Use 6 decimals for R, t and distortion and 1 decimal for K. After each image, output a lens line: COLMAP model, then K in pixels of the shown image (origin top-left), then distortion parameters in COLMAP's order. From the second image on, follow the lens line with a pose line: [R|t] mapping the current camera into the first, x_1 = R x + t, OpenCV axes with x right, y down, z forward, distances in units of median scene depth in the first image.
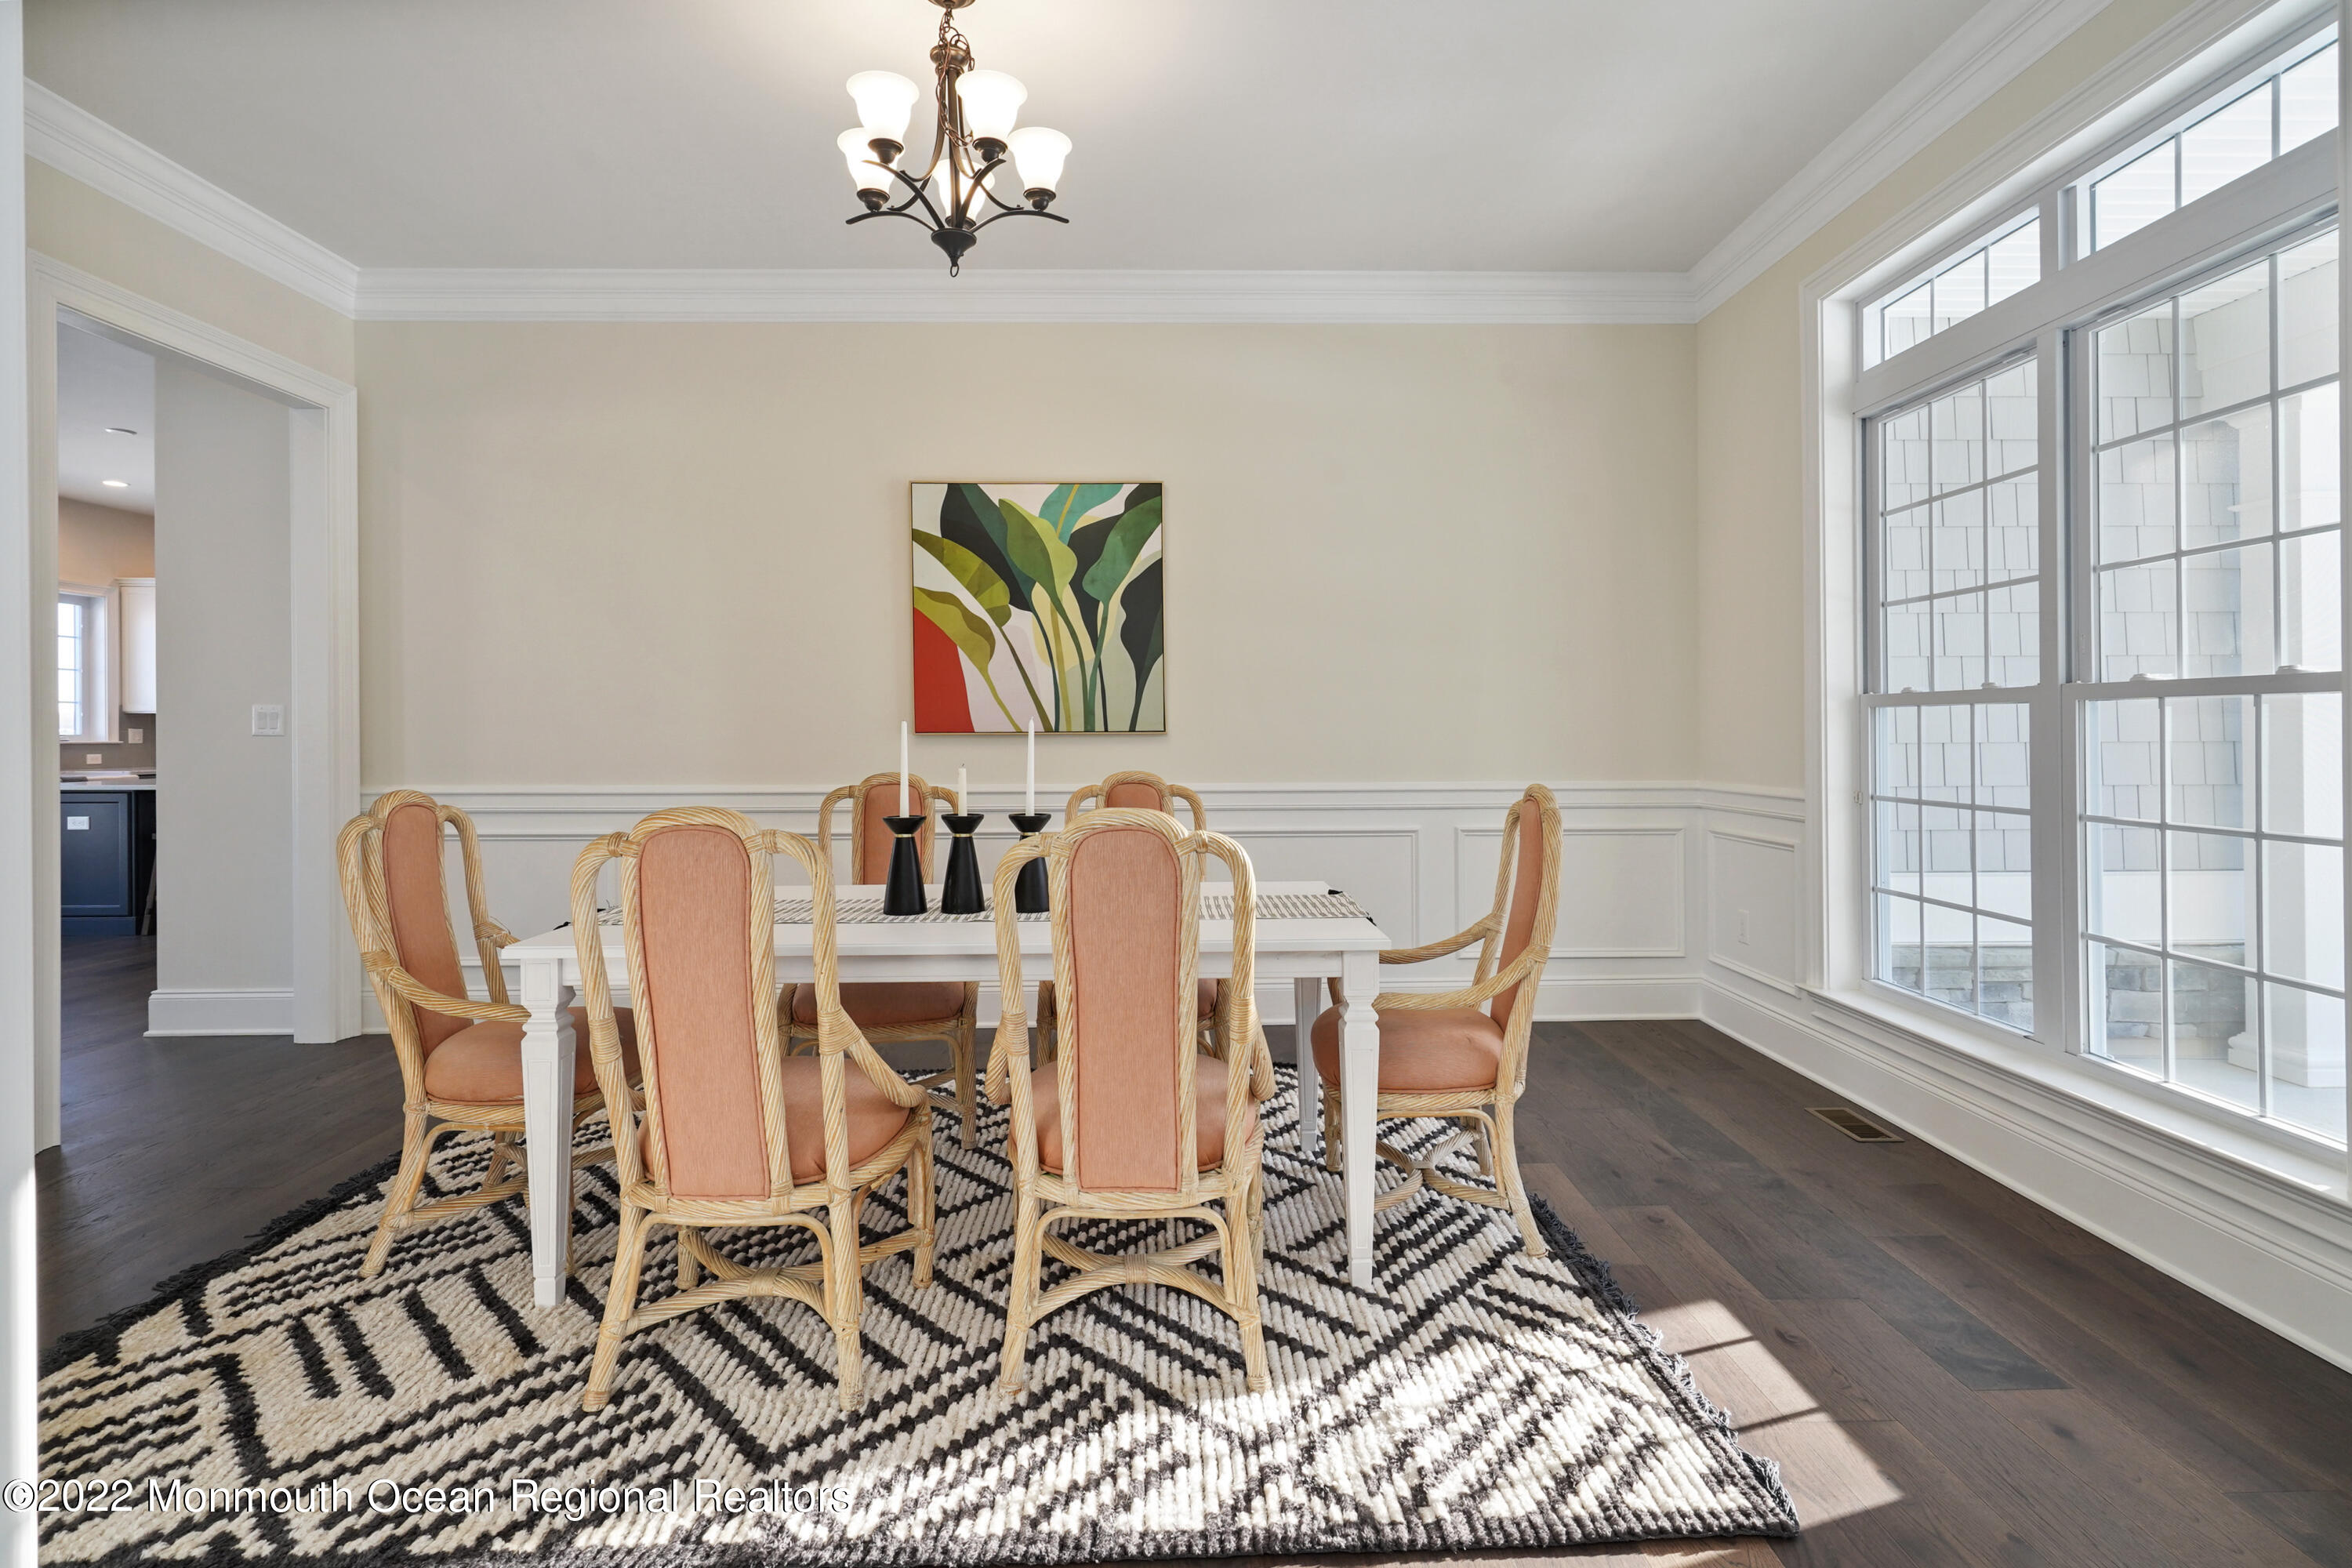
lens RADIAL K [[1128.1, 0, 1185.8], [0, 1128.1, 743.5], [0, 0, 1]] dist [-0.000094, 0.000508]
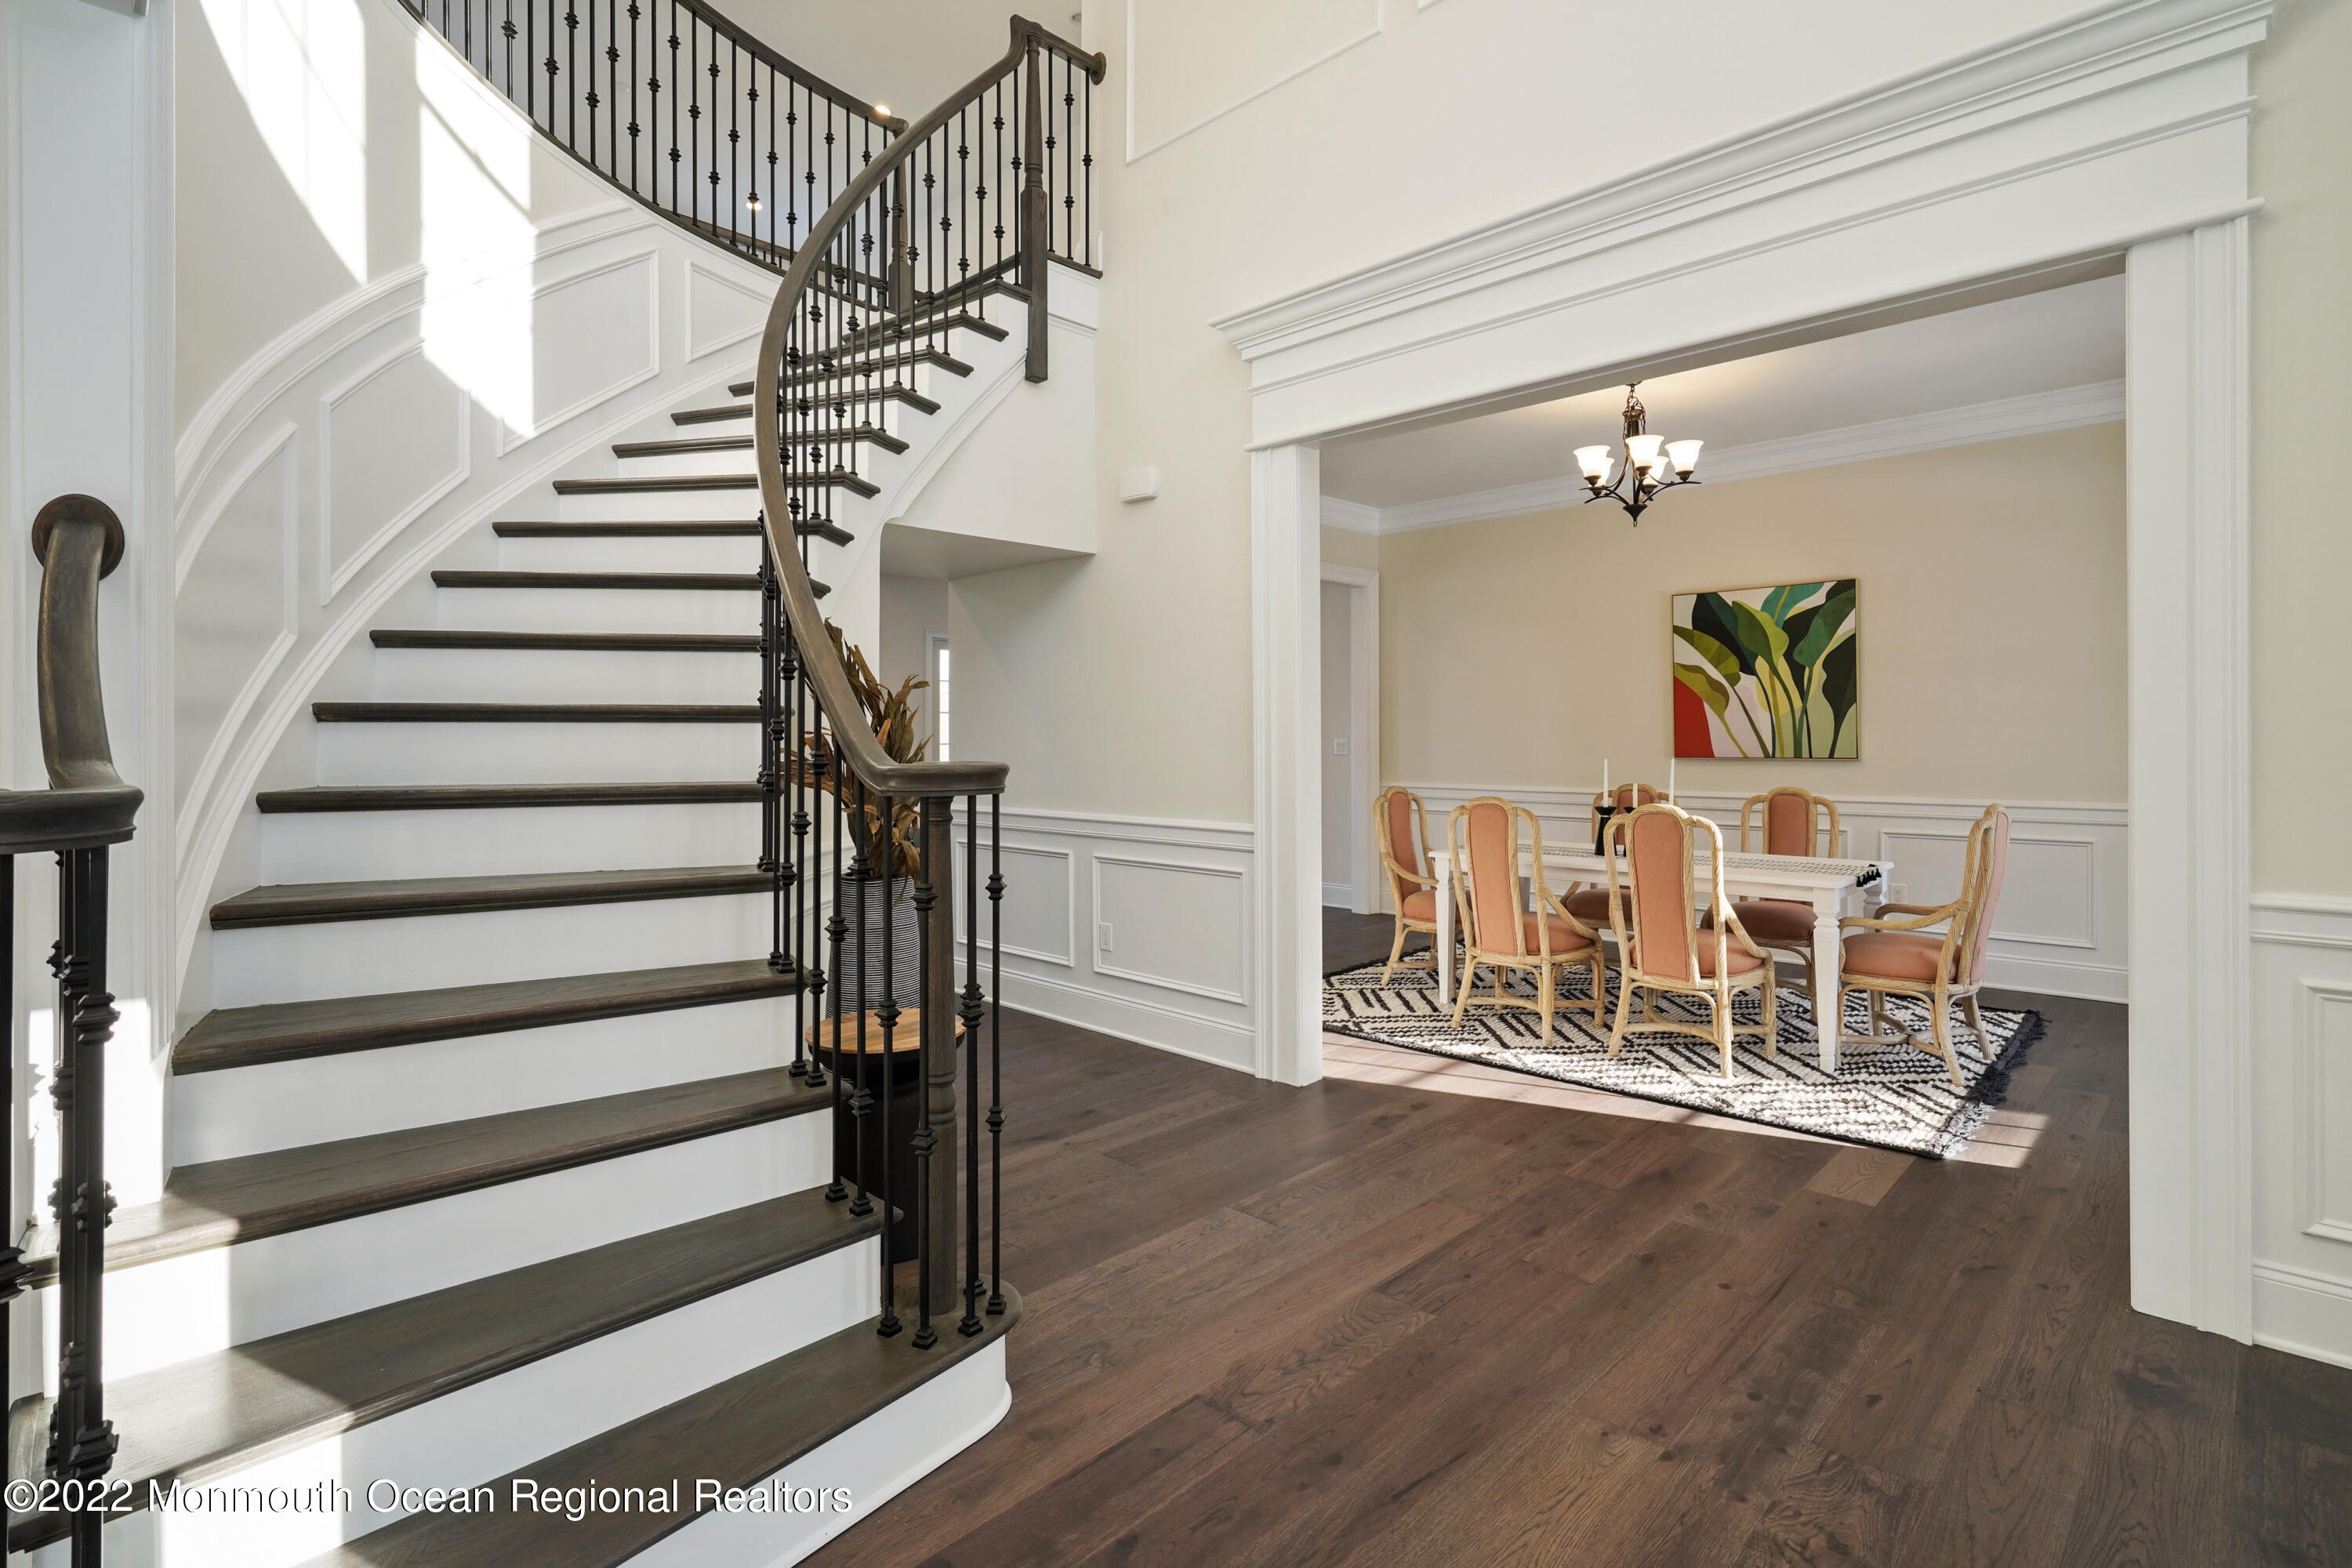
lens RADIAL K [[1128.1, 0, 1185.8], [0, 1128.1, 743.5], [0, 0, 1]] dist [-0.000094, 0.000508]
pose [[0.696506, 0.003518, -0.717542, 0.403403], [-0.002997, 0.999994, 0.001994, -0.029587], [0.717545, 0.000762, 0.696512, -0.558222]]
